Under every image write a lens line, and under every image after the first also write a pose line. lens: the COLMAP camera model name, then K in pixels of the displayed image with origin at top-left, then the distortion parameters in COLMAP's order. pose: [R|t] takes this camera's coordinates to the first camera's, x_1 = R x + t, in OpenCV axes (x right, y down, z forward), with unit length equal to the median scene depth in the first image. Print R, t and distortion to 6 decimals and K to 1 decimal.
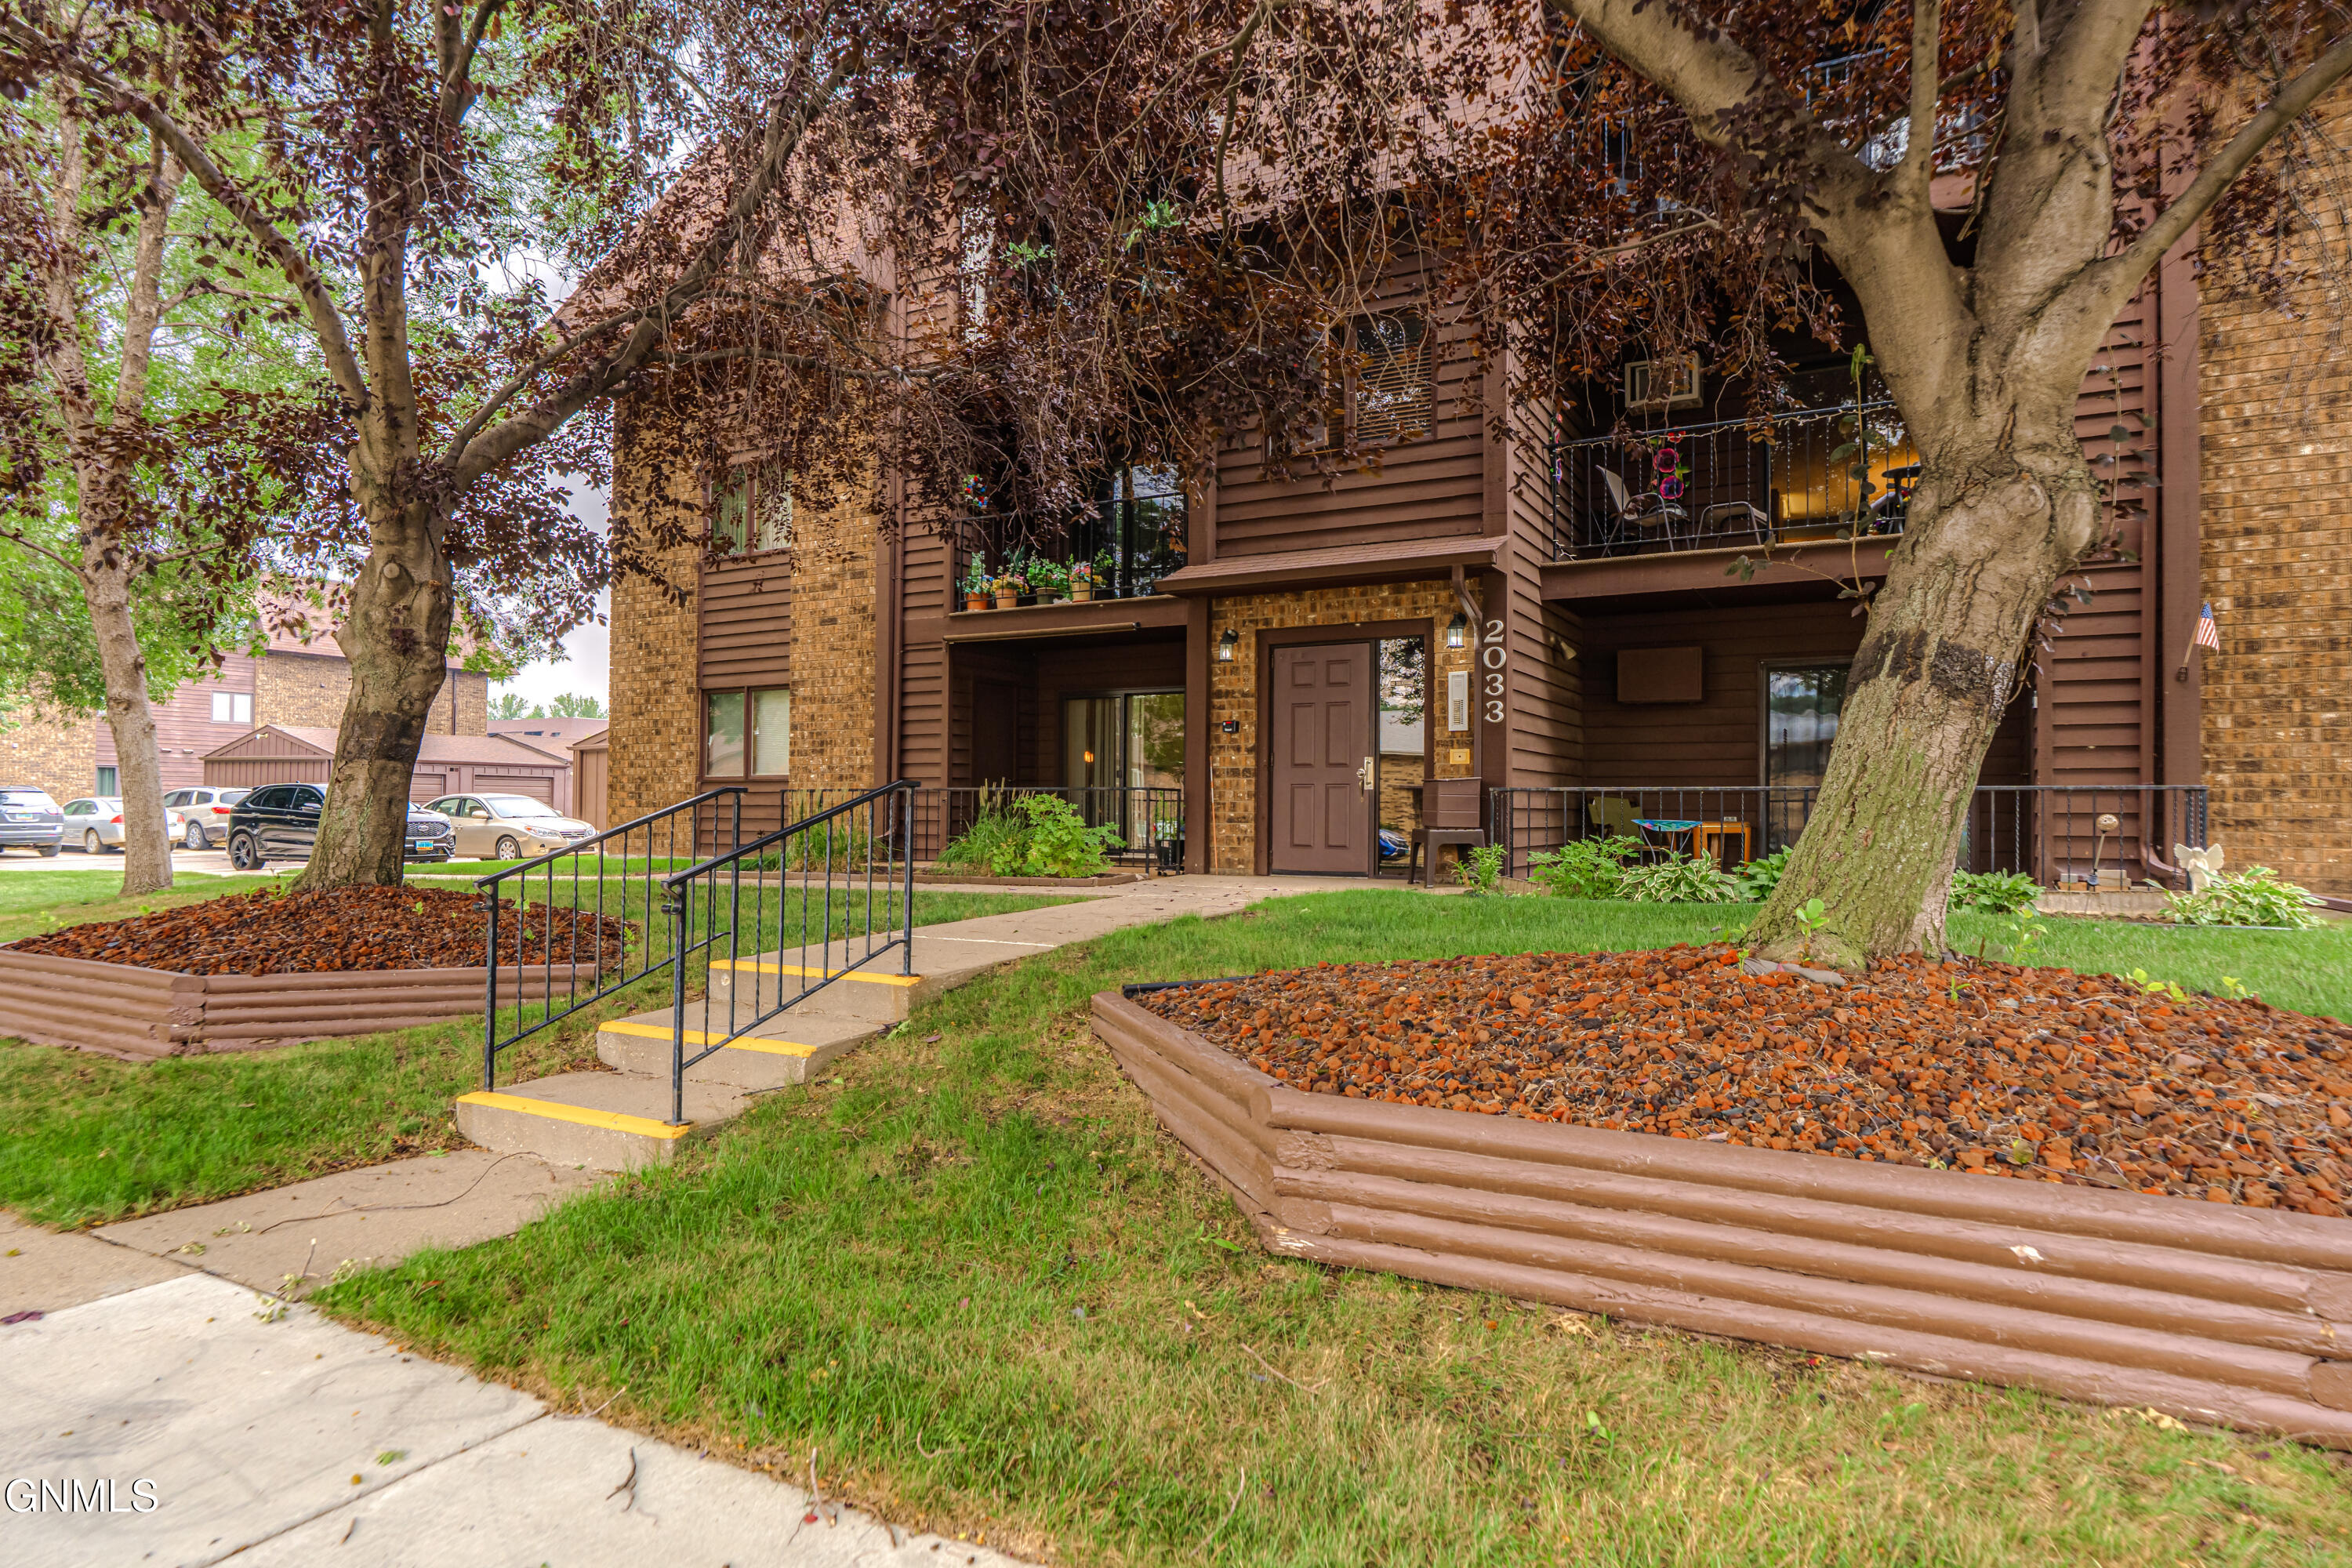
lens RADIAL K [[1151.5, 0, 1240.2], [0, 1151.5, 780.0], [0, 0, 1]] dist [-0.001376, 0.000789]
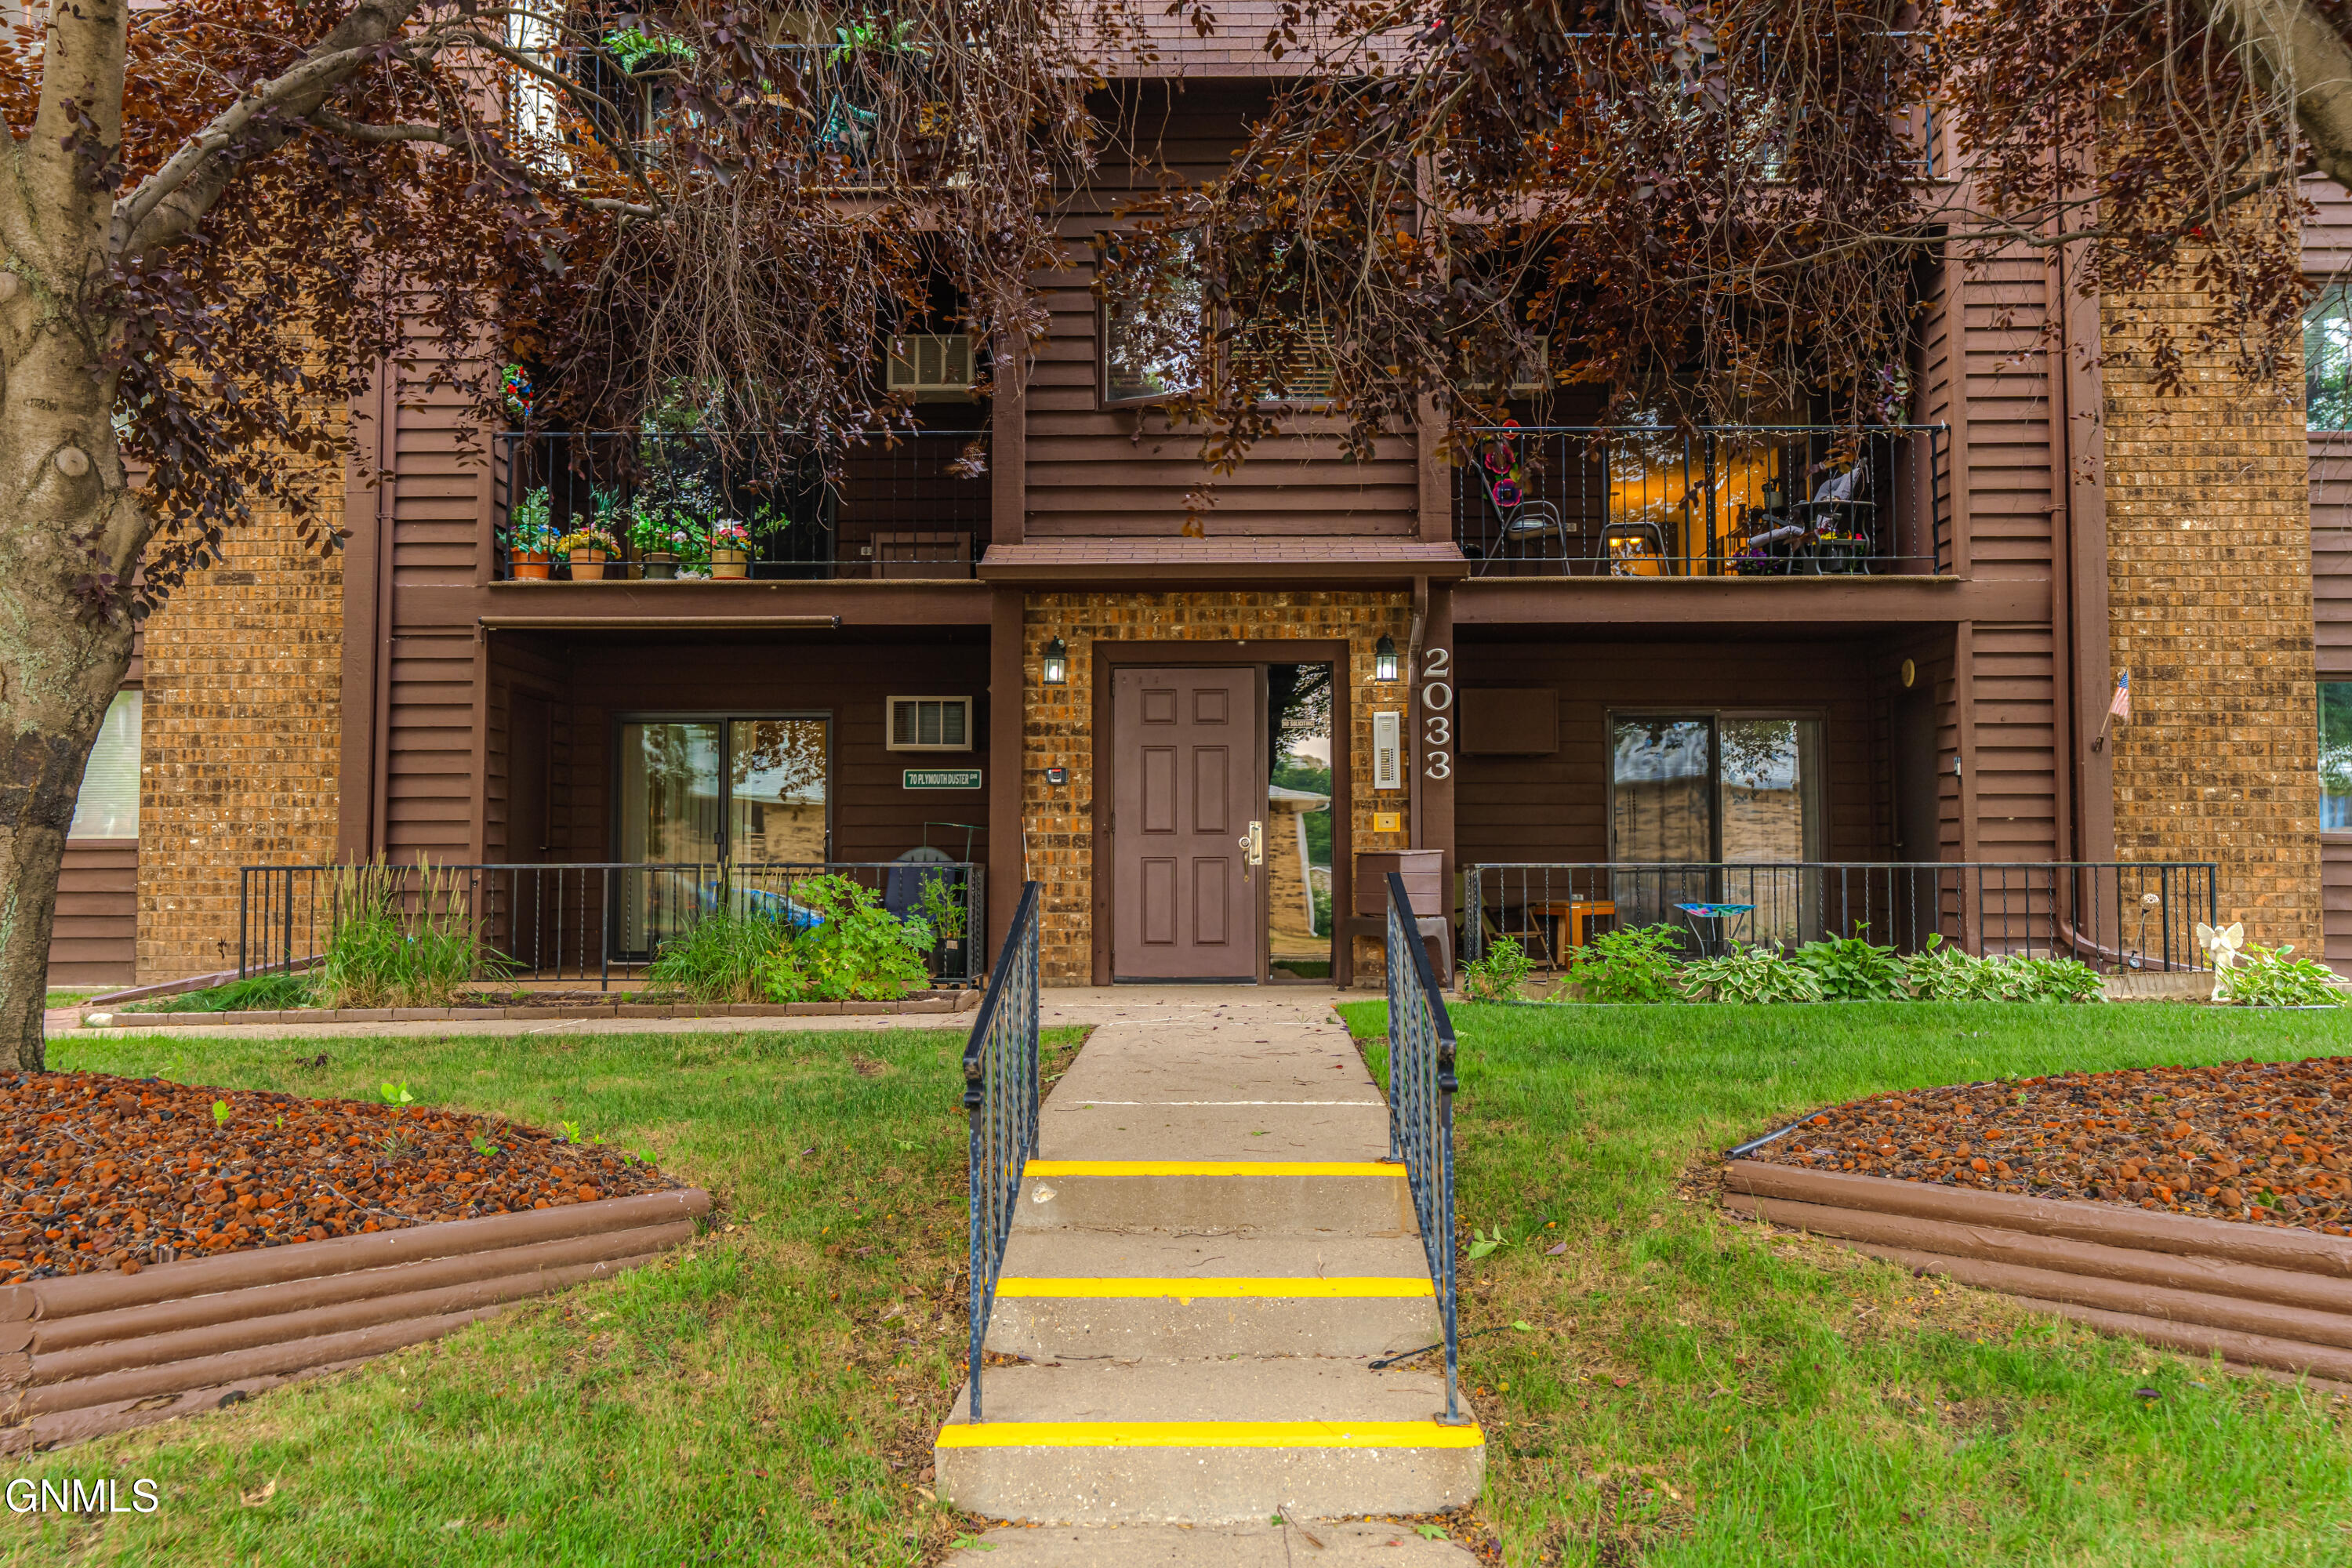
lens RADIAL K [[1579.9, 0, 1176.0], [0, 1579.9, 784.0], [0, 0, 1]] dist [0.006936, -0.001282]
pose [[0.910171, 0.017319, 0.413870, -0.375714], [-0.003036, 0.999378, -0.035144, -0.008369], [-0.414221, 0.030730, 0.909657, 0.097244]]
